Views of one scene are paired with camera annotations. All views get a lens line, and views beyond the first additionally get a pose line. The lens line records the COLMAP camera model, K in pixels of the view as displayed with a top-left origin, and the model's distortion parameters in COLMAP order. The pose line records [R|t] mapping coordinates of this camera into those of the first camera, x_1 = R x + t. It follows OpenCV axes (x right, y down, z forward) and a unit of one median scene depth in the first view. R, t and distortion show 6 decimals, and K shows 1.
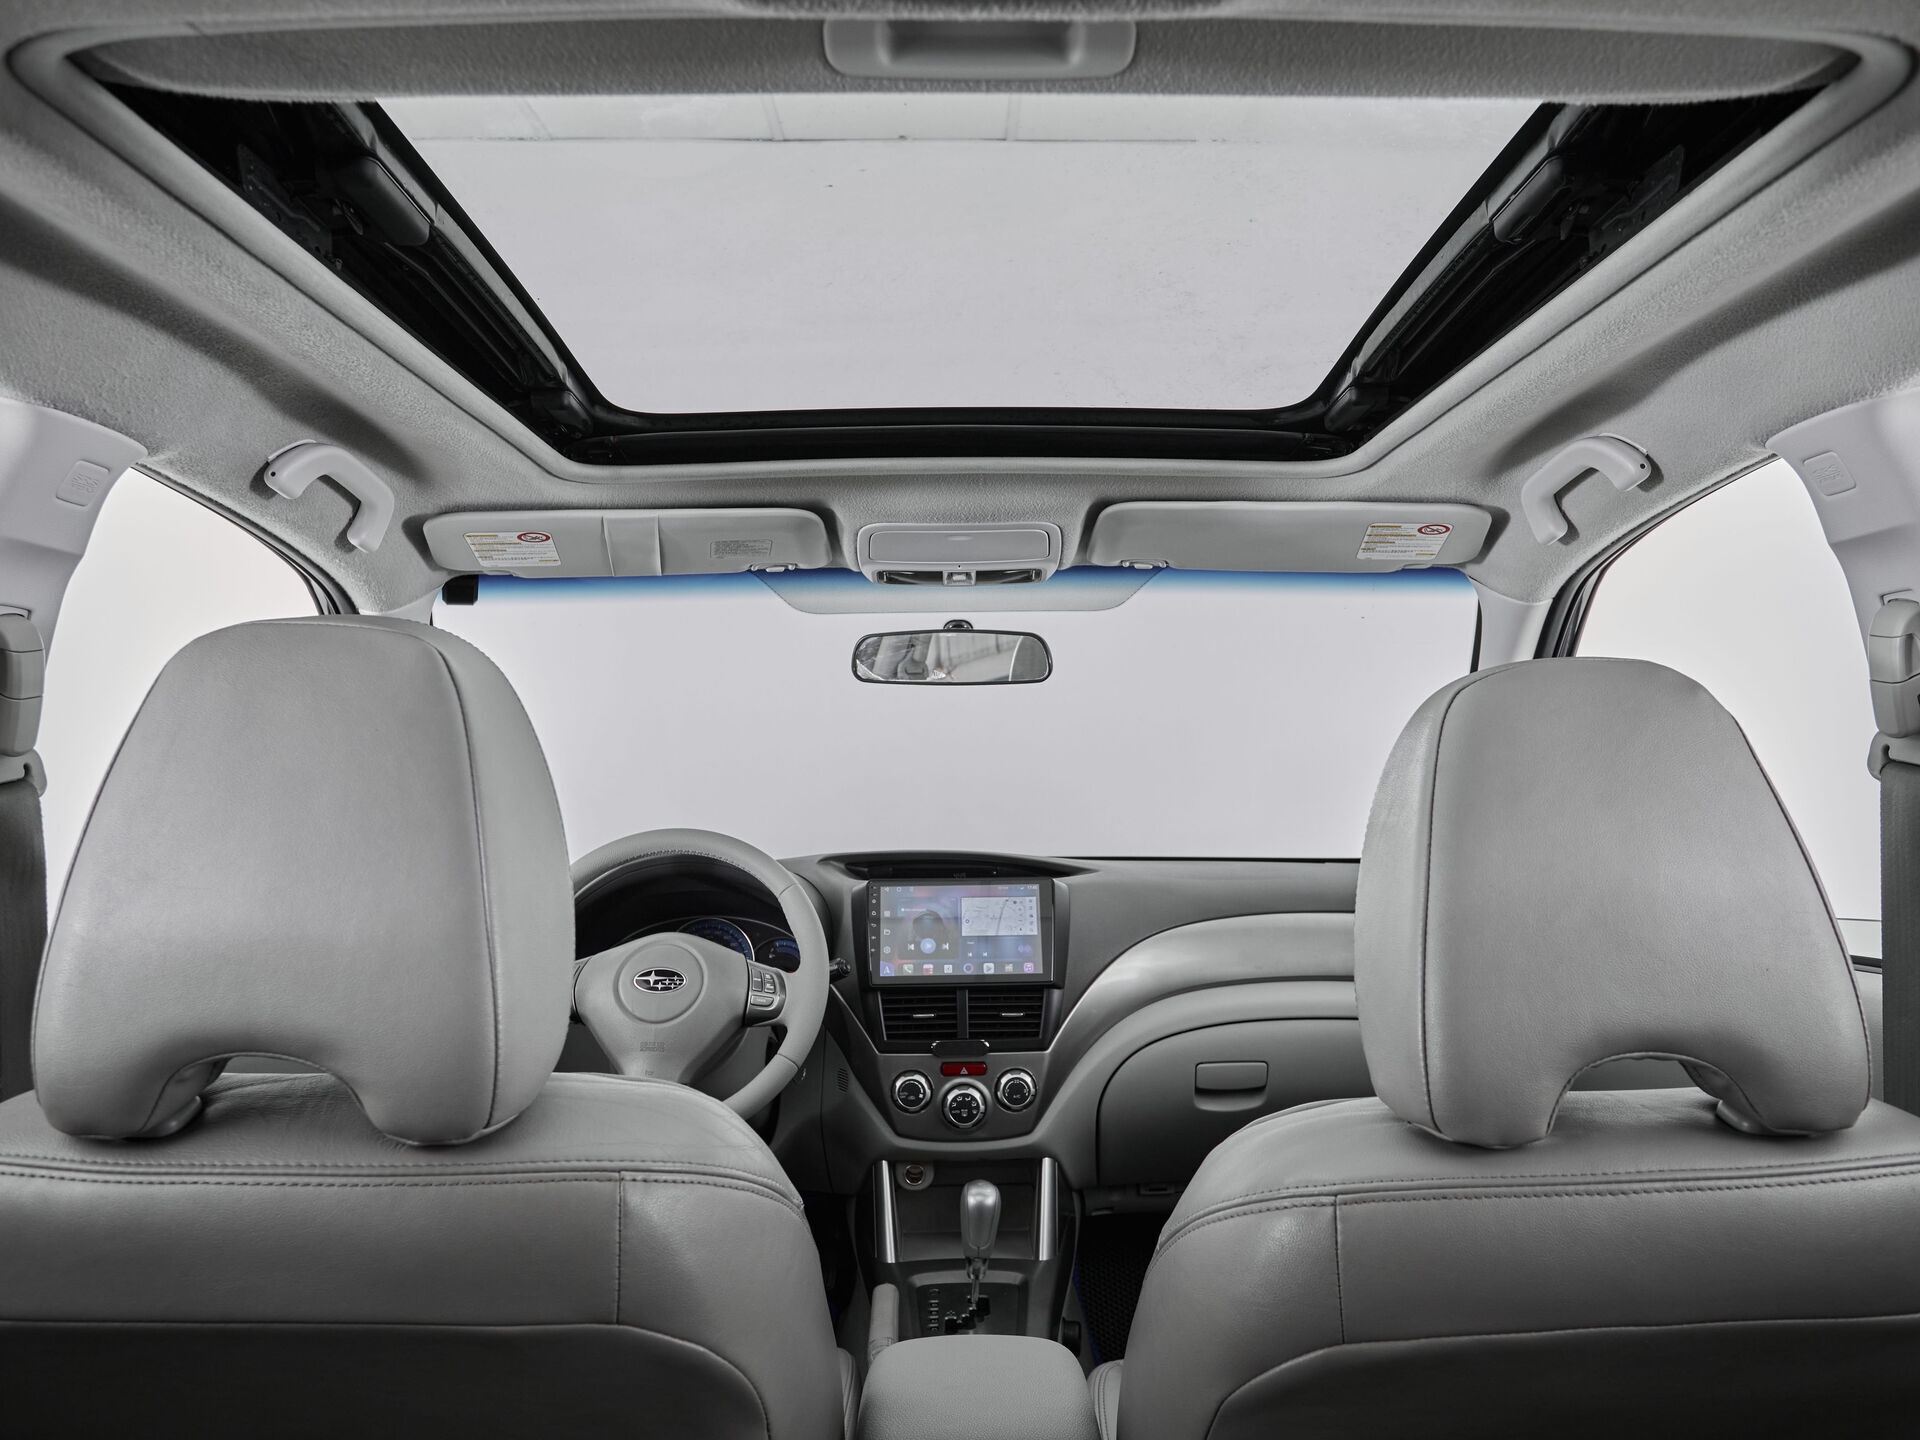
lens RADIAL K [[1349.6, 0, 961.3], [0, 1349.6, 723.5], [0, 0, 1]] dist [-0.059088, -0.000530]
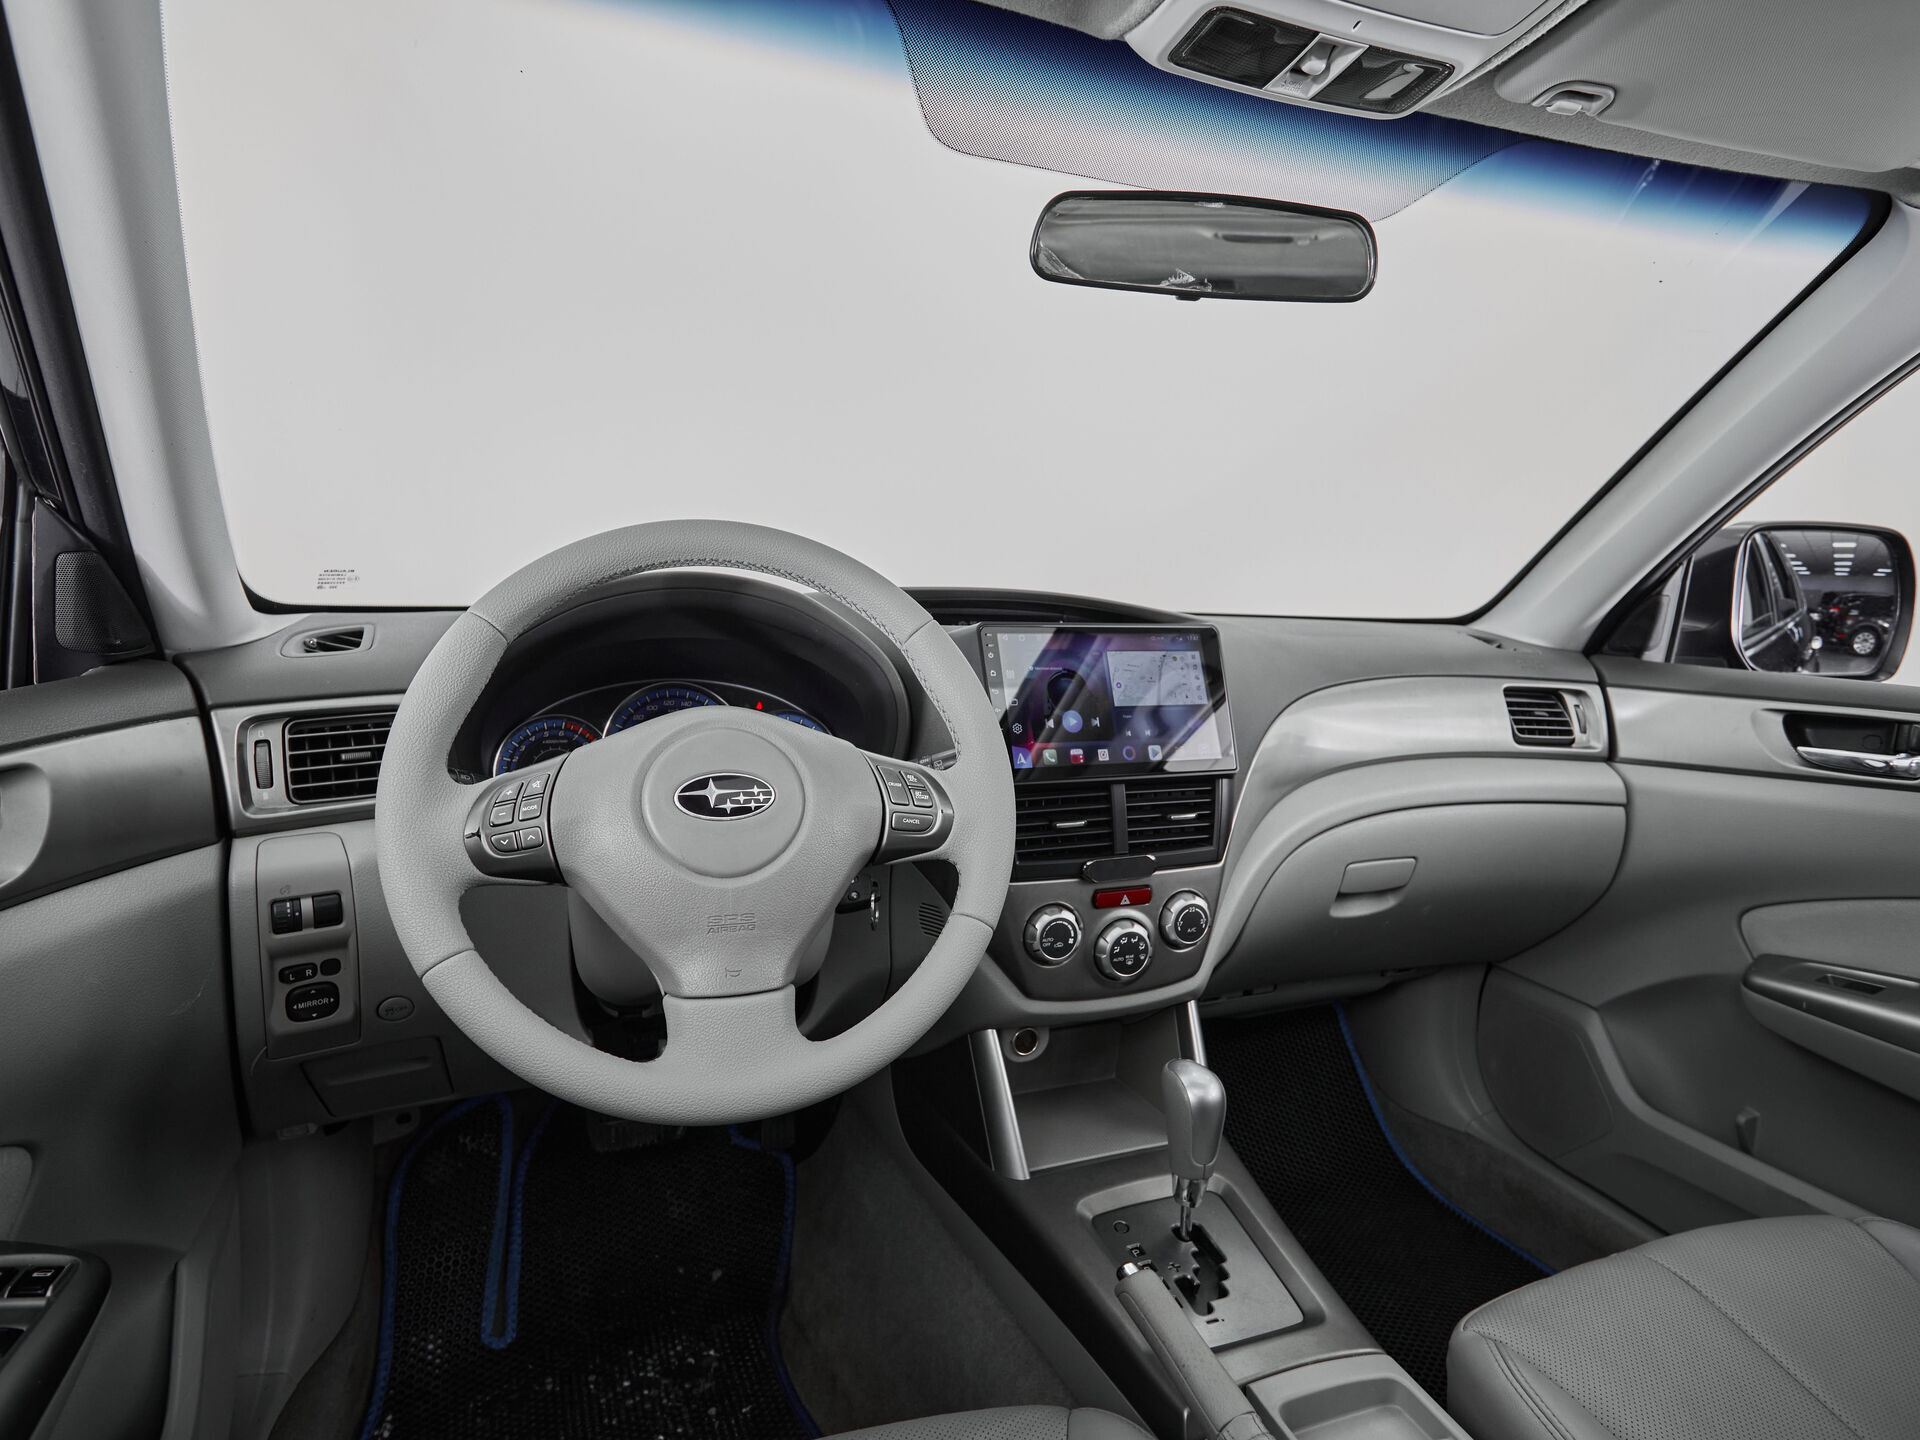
lens RADIAL K [[1013.8, 0, 960.4], [0, 1013.8, 716.9], [0, 0, 1]] dist [-0.010609, -0.000182]
pose [[0.939189, -0.011235, 0.343216, -0.255552], [-0.046260, 0.986215, 0.158871, 0.086259], [-0.340269, -0.165087, 0.925723, 0.559848]]
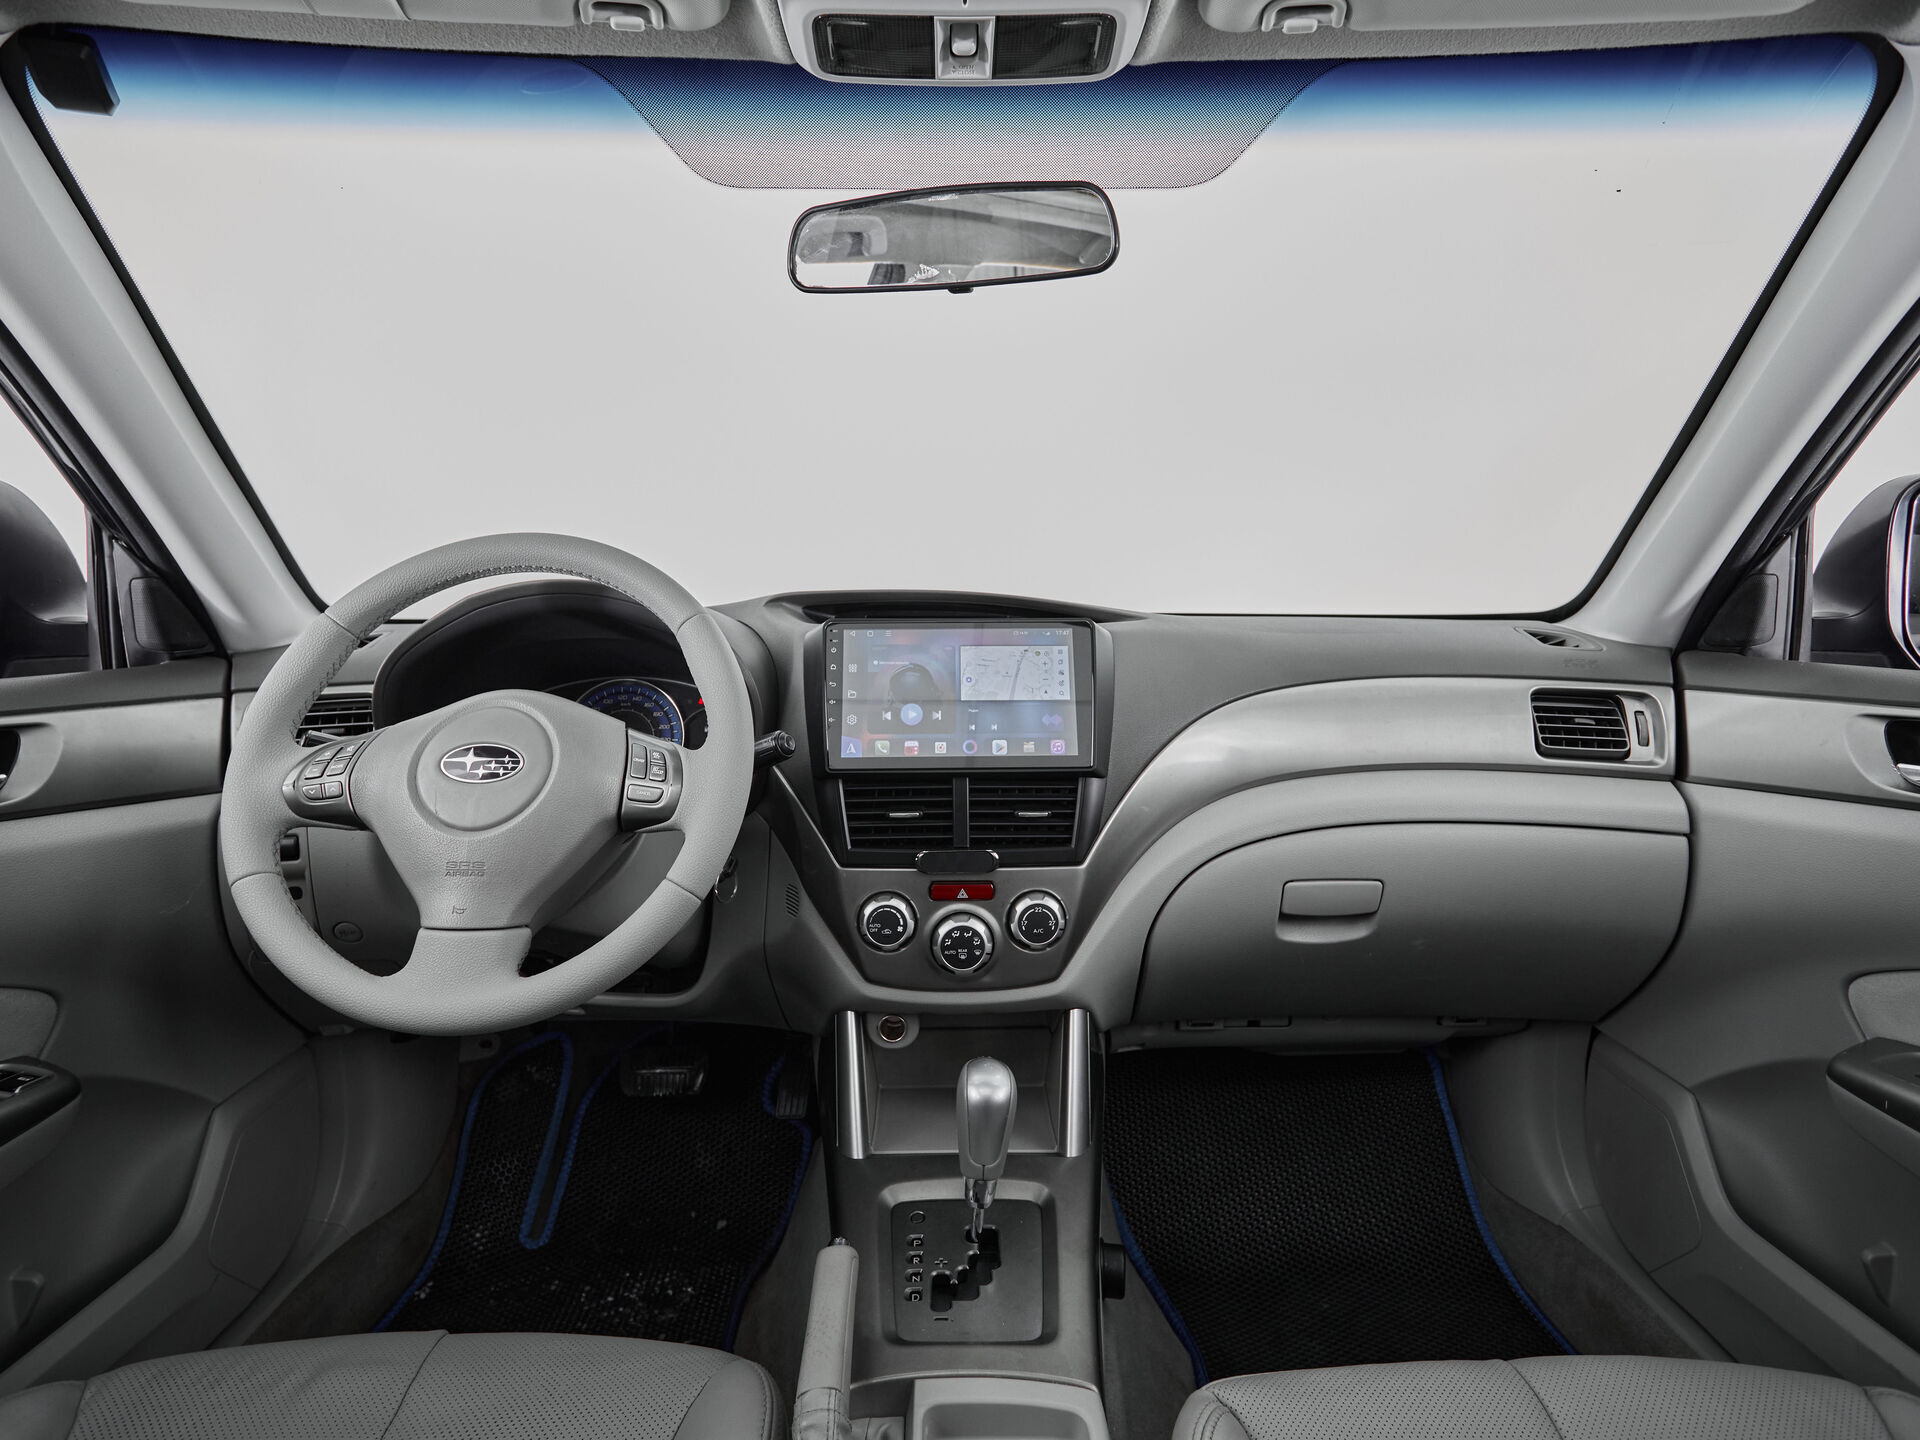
lens RADIAL K [[1013.8, 0, 958.3], [0, 1013.8, 716.3], [0, 0, 1]] dist [-0.010609, -0.000182]
pose [[0.999954, 0.007798, 0.005570, -0.003745], [-0.008516, 0.989624, 0.143426, 0.093158], [-0.004394, -0.143467, 0.989645, 0.496107]]
